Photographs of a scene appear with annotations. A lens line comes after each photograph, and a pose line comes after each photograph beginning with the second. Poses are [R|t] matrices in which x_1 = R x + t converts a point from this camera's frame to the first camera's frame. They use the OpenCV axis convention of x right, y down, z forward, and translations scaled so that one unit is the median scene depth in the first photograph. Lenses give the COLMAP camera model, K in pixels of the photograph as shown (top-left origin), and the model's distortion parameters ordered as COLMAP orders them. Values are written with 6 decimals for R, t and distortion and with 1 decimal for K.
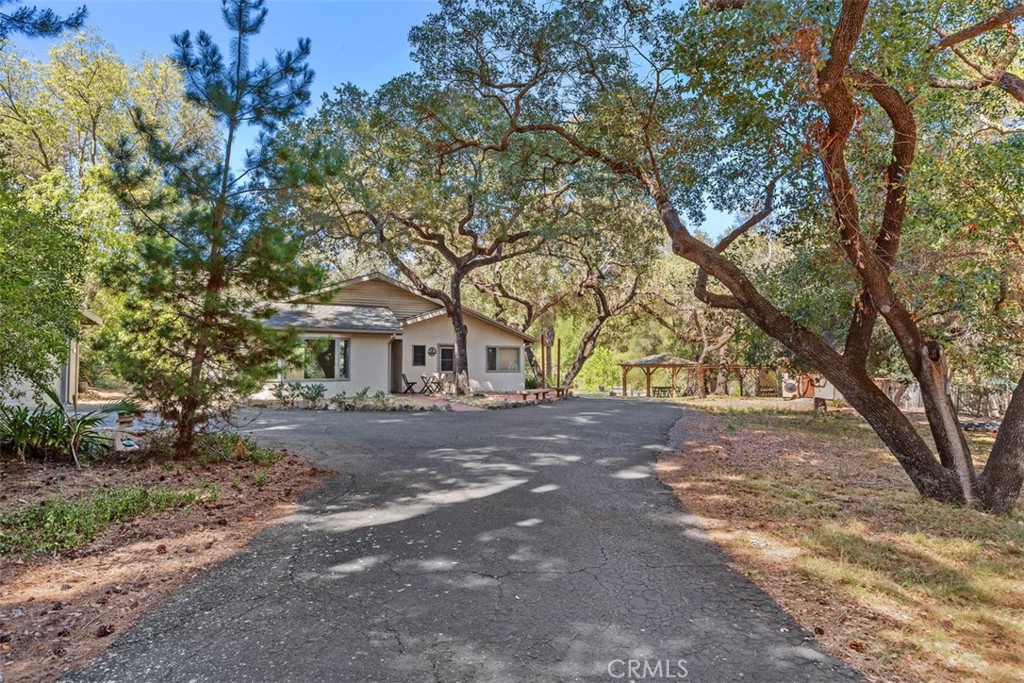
lens RADIAL K [[599.0, 0, 513.9], [0, 599.0, 338.7], [0, 0, 1]] dist [-0.005146, -0.001262]
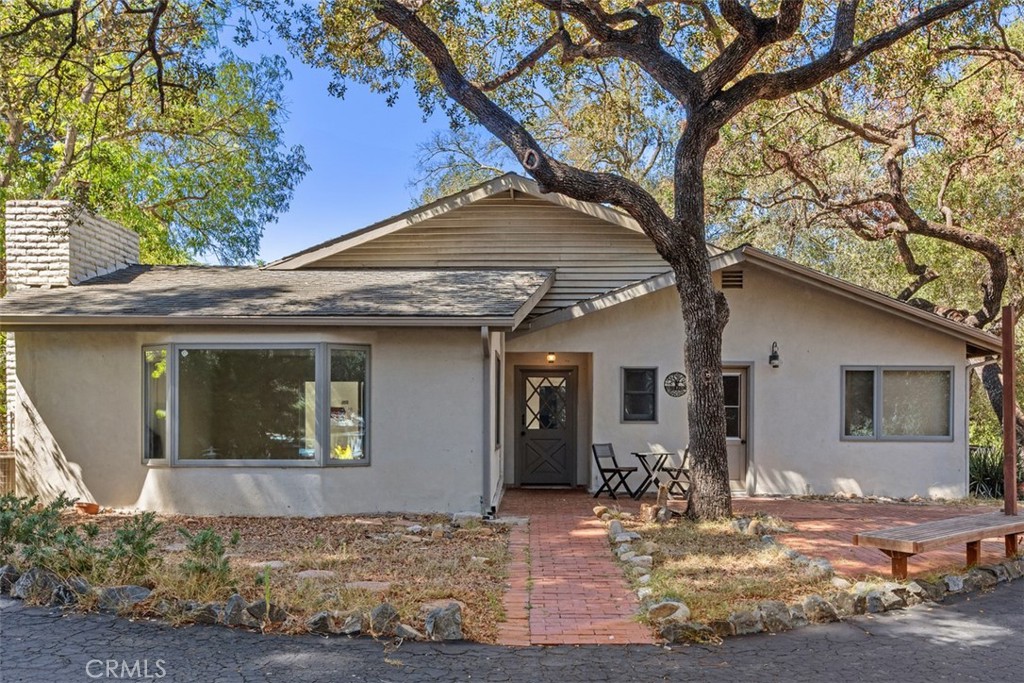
lens RADIAL K [[869.4, 0, 511.9], [0, 869.4, 426.8], [0, 0, 1]] dist [-0.006984, -0.008139]
pose [[0.865000, 0.004549, -0.501751, 0.044982], [0.022962, 0.998552, 0.048639, 0.019967], [0.501245, -0.053594, 0.863644, 0.504874]]
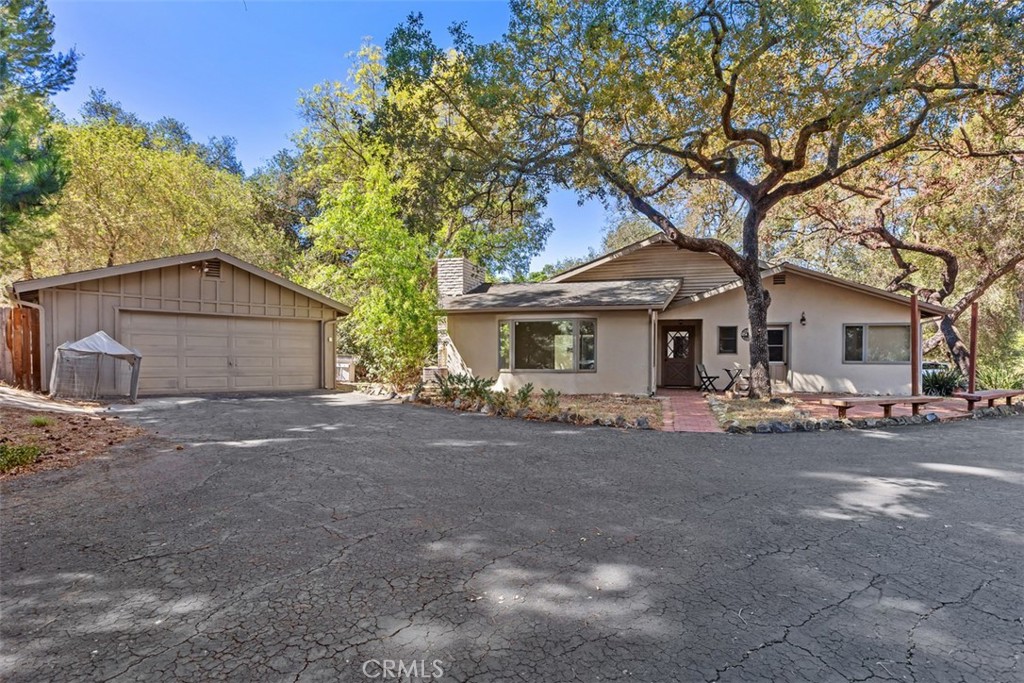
lens RADIAL K [[522.7, 0, 517.4], [0, 522.7, 363.0], [0, 0, 1]] dist [-0.002764, -0.000256]
pose [[0.711138, 0.007538, -0.703012, 0.110683], [0.032445, 0.998525, 0.043527, 0.020116], [0.702303, -0.053763, 0.709845, 0.372586]]
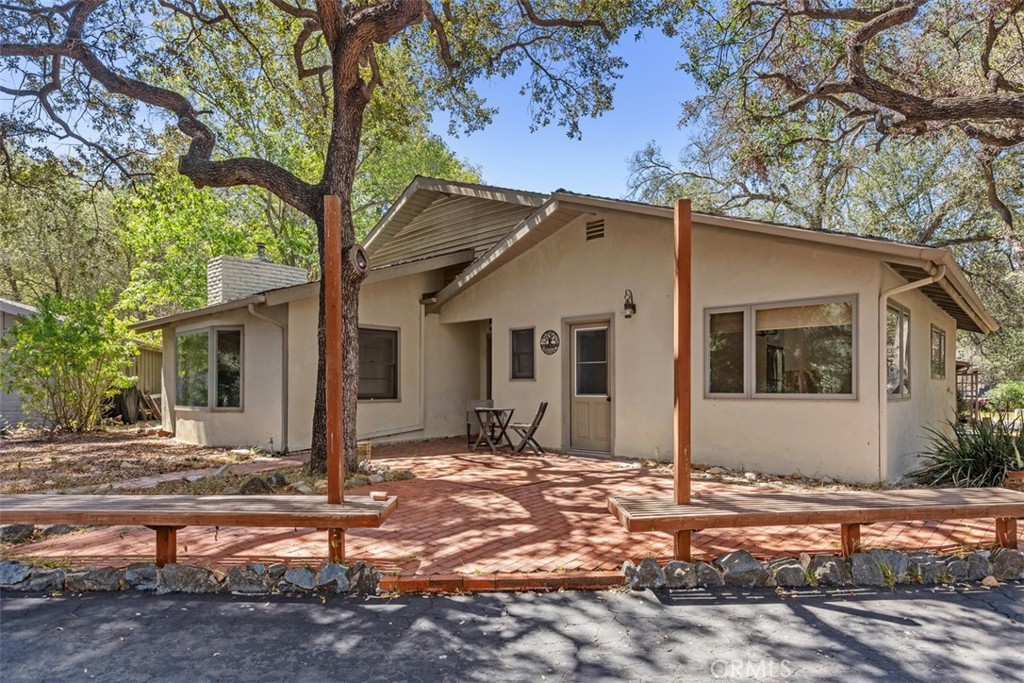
lens RADIAL K [[582.8, 0, 511.4], [0, 582.8, 384.7], [0, 0, 1]] dist [0.000403, 0.000101]
pose [[0.324730, -0.005161, -0.945793, 0.206284], [0.052336, 0.998551, 0.012520, 0.043579], [0.944358, -0.053564, 0.324529, 0.886224]]
